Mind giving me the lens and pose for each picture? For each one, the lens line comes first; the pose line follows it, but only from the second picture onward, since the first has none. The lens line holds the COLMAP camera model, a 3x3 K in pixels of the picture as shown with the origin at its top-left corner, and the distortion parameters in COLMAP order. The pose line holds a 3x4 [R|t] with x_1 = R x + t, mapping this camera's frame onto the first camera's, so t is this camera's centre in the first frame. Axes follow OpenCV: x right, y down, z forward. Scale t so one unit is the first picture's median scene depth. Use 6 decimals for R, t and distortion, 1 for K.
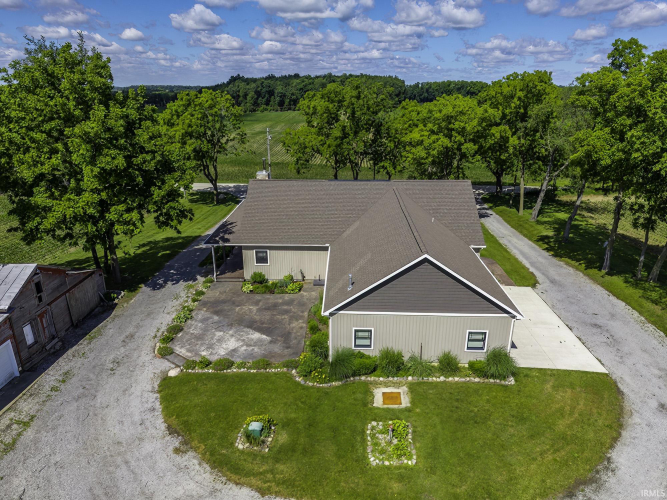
lens RADIAL K [[446.4, 0, 333.5], [0, 446.4, 250.0], [0, 0, 1]] dist [0.025775, -0.006933]
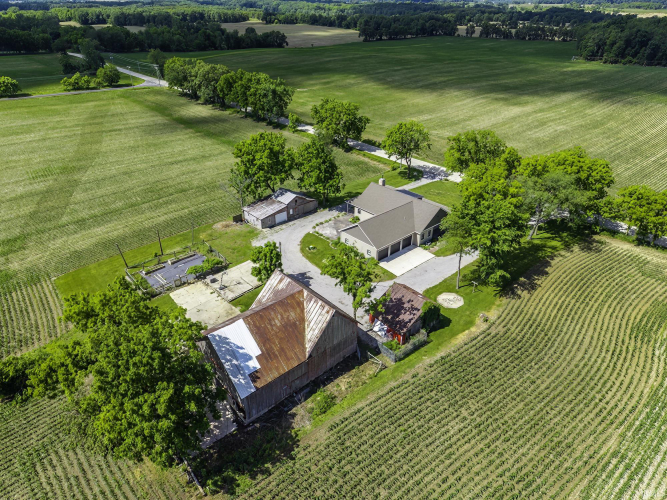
lens RADIAL K [[446.4, 0, 333.5], [0, 446.4, 250.0], [0, 0, 1]] dist [0.025775, -0.006933]
pose [[0.692394, 0.362762, -0.623695, 2.040381], [-0.250697, 0.931517, 0.263491, -0.594572], [0.676567, -0.026081, 0.735919, -1.572729]]
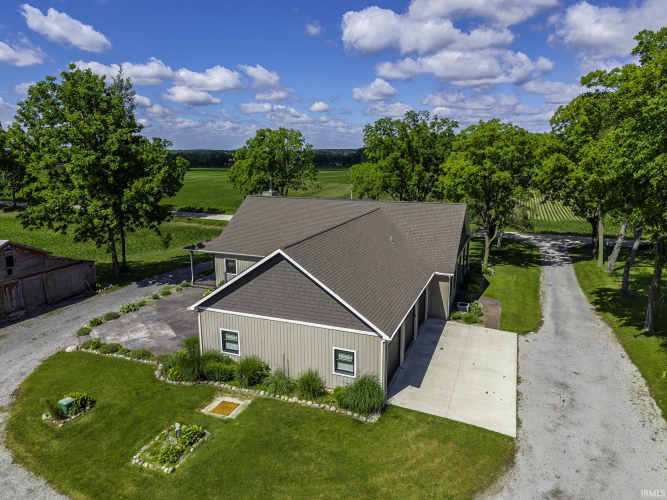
lens RADIAL K [[446.4, 0, 333.5], [0, 446.4, 250.0], [0, 0, 1]] dist [0.025775, -0.006933]
pose [[0.938651, 0.074556, -0.336714, 0.495435], [-0.117218, 0.987197, -0.108179, 0.077401], [0.324338, 0.141011, 0.935372, 0.162498]]
